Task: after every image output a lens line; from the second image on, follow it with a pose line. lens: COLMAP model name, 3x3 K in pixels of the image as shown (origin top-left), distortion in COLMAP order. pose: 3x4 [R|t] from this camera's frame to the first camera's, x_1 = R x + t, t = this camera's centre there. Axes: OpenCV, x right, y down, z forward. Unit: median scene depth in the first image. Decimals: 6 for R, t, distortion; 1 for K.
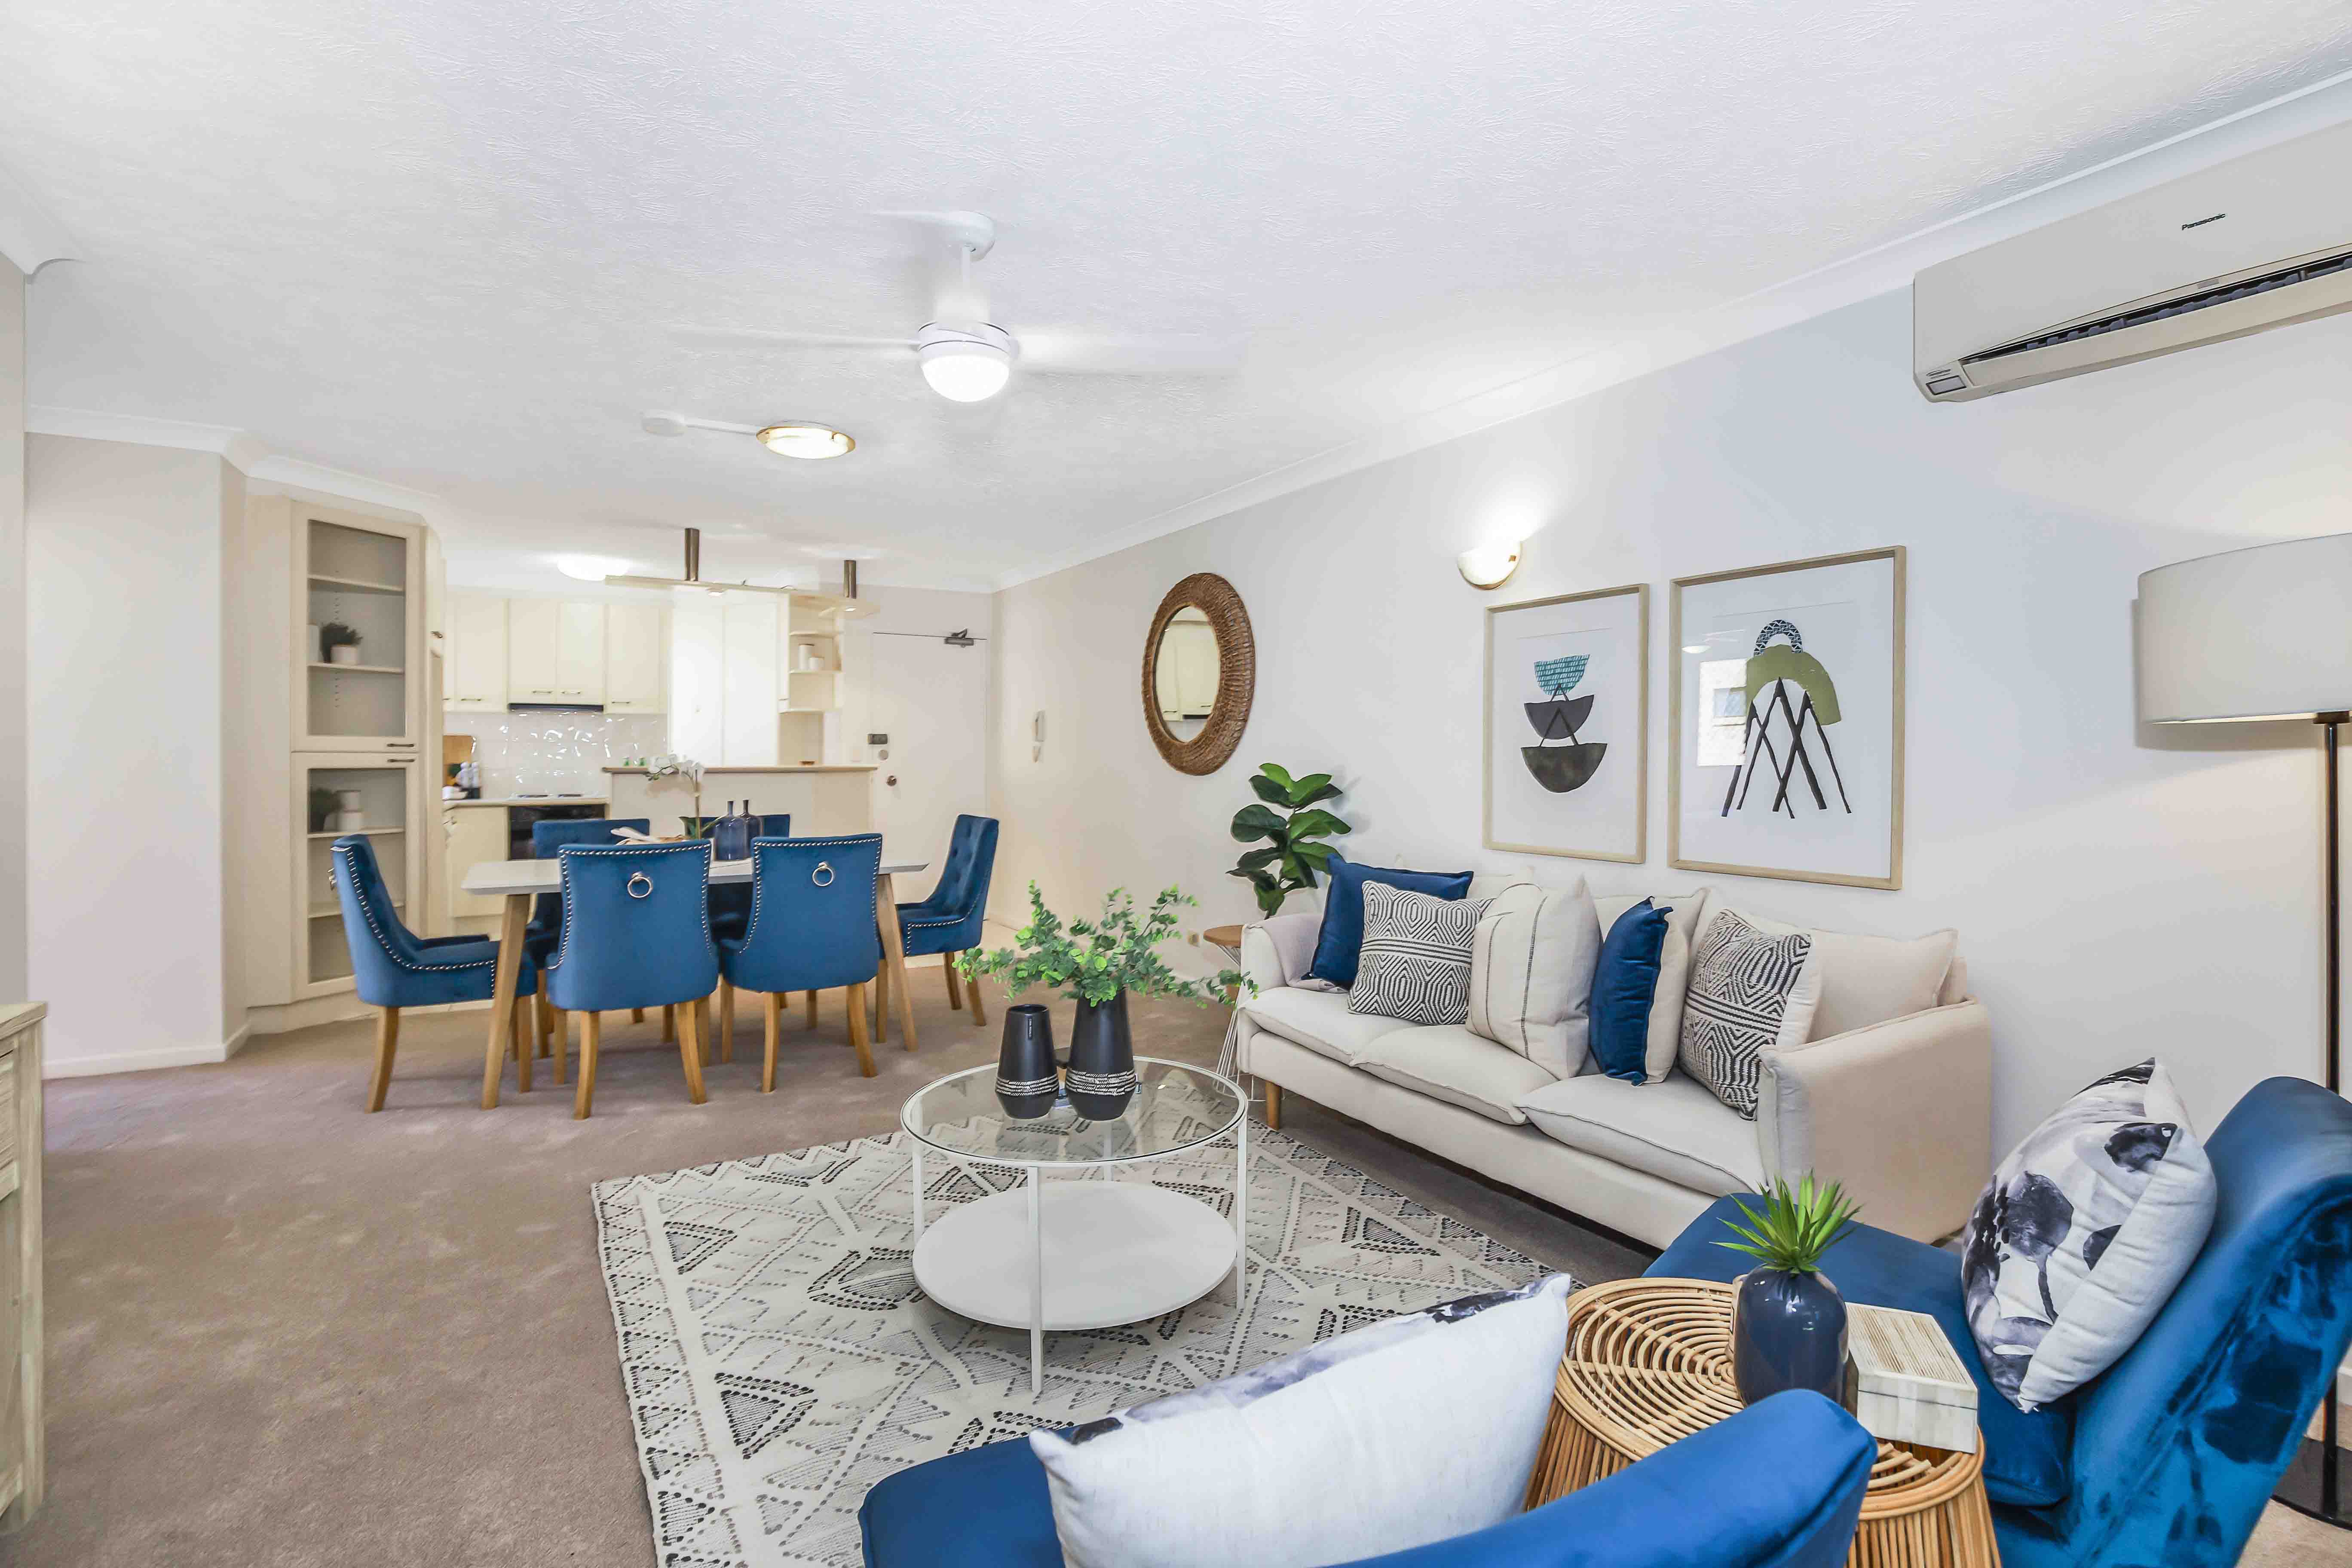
lens RADIAL K [[1108.9, 0, 1178.4], [0, 1108.9, 753.1], [0, 0, 1]] dist [-0.001510, -0.000121]
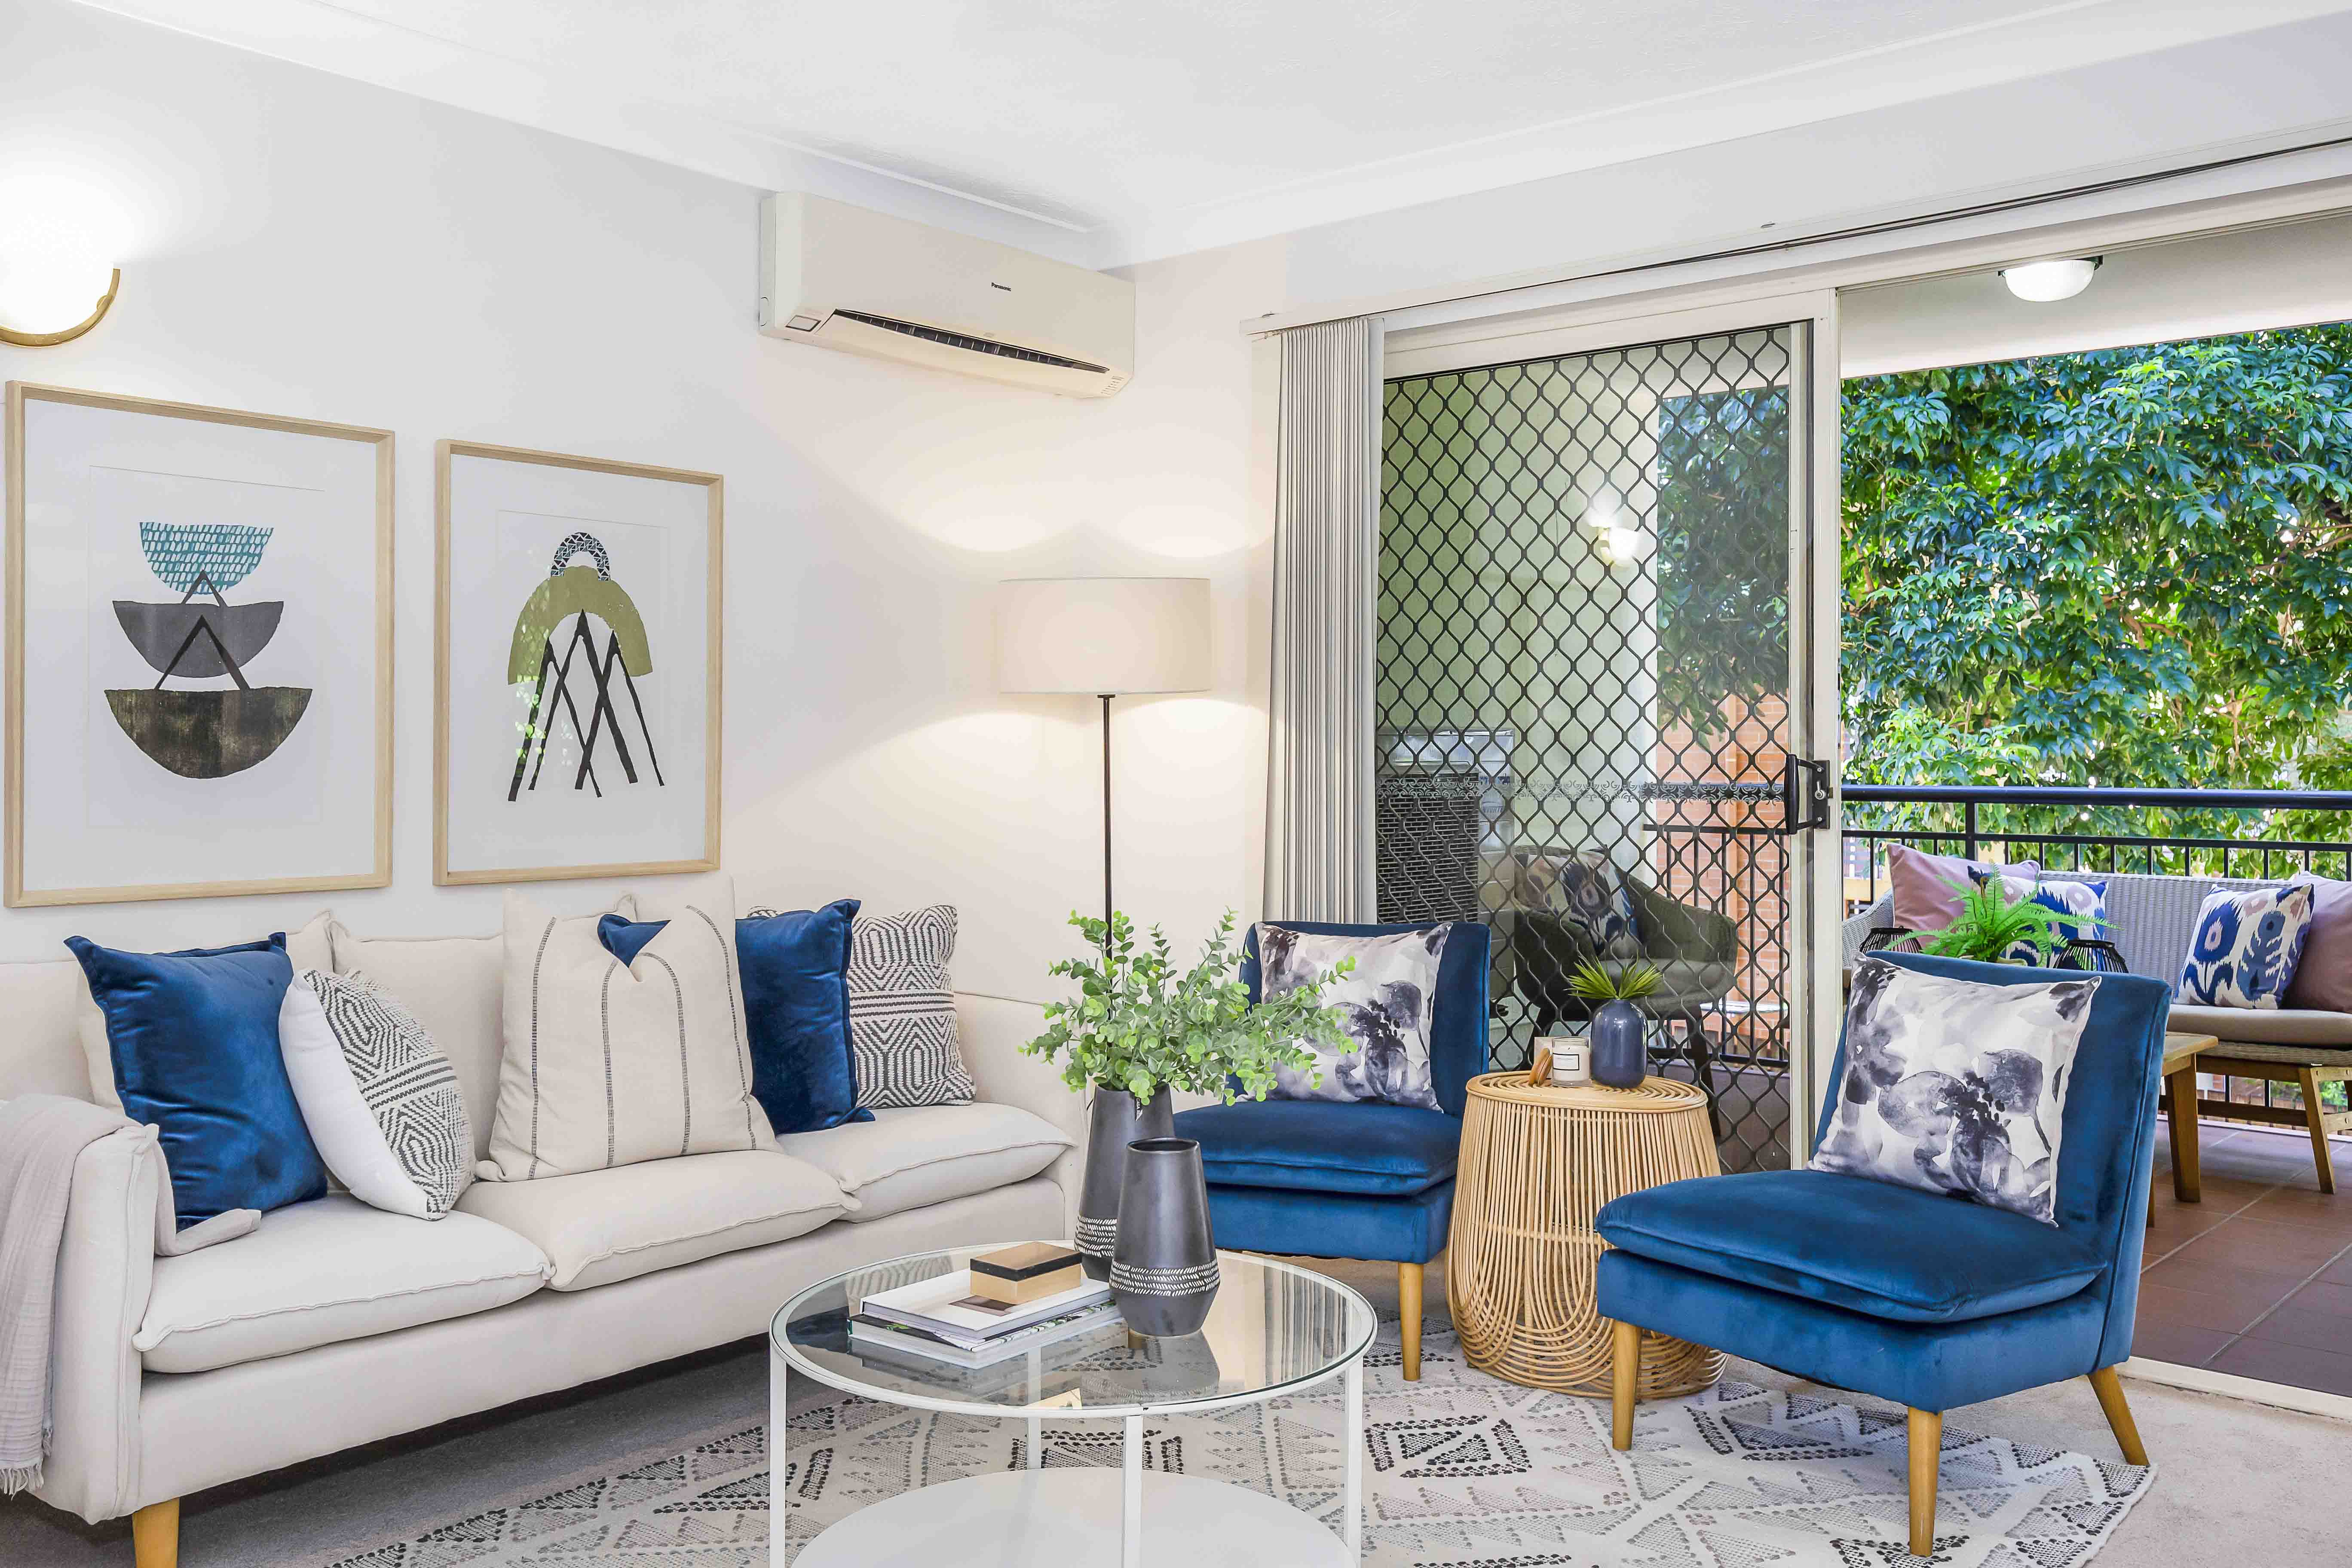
lens RADIAL K [[2031.8, 0, 1241.1], [0, 2031.8, 715.0], [0, 0, 1]] dist [0.028384, 0.013068]
pose [[-0.350187, 0.010494, 0.936621, -0.912807], [-0.007161, 0.999878, -0.013880, 0.018999], [-0.936652, -0.011568, -0.350069, 1.077945]]
